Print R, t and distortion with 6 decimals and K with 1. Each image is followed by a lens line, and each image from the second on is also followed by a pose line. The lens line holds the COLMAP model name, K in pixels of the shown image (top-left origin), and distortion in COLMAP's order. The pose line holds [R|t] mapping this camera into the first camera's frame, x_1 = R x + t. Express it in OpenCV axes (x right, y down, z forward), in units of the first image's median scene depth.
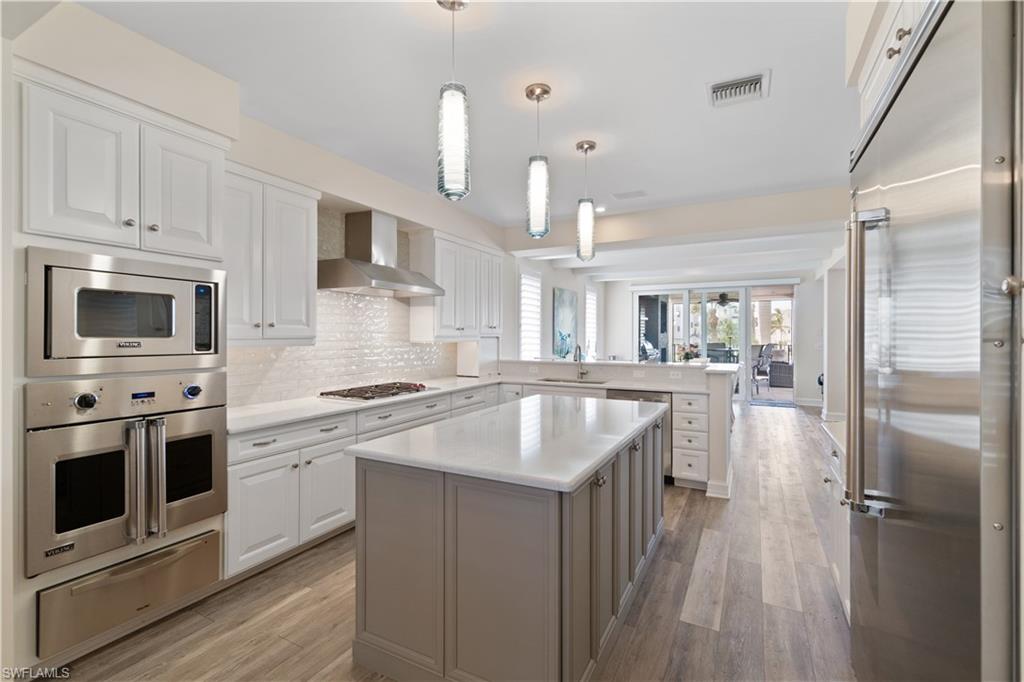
lens RADIAL K [[454.5, 0, 515.1], [0, 454.5, 334.6], [0, 0, 1]] dist [-0.000148, 0.000018]
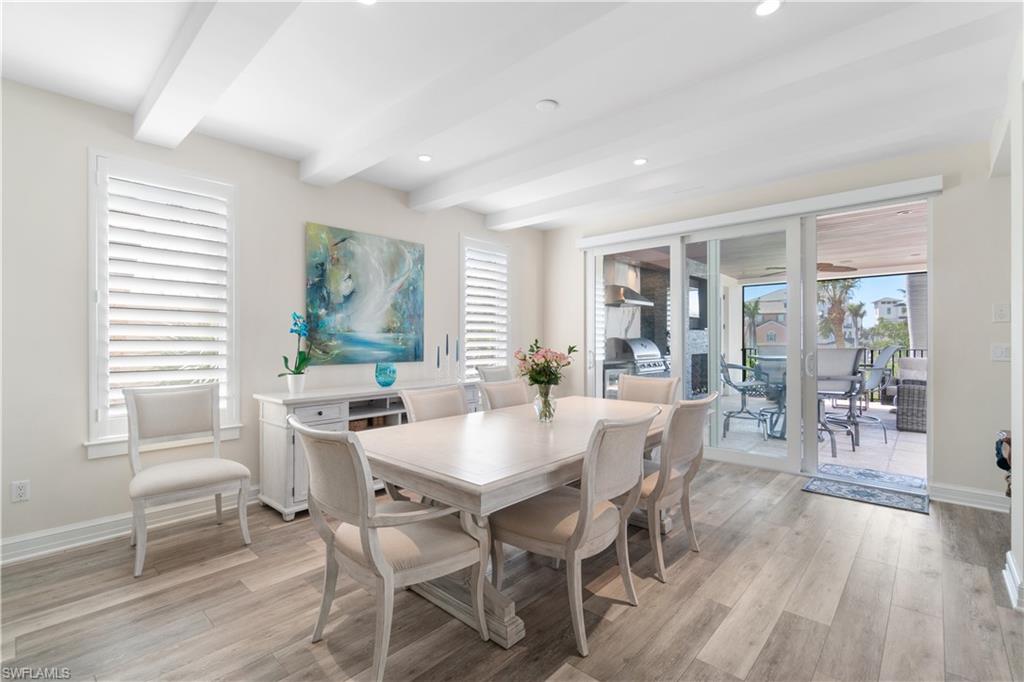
lens RADIAL K [[451.7, 0, 512.0], [0, 451.7, 341.0], [0, 0, 1]] dist [-0.012022, -0.000277]
pose [[0.965364, -0.000351, -0.260906, 0.368718], [-0.000231, 0.999998, -0.002201, 0.018419], [0.260906, 0.002185, 0.965362, 0.532793]]
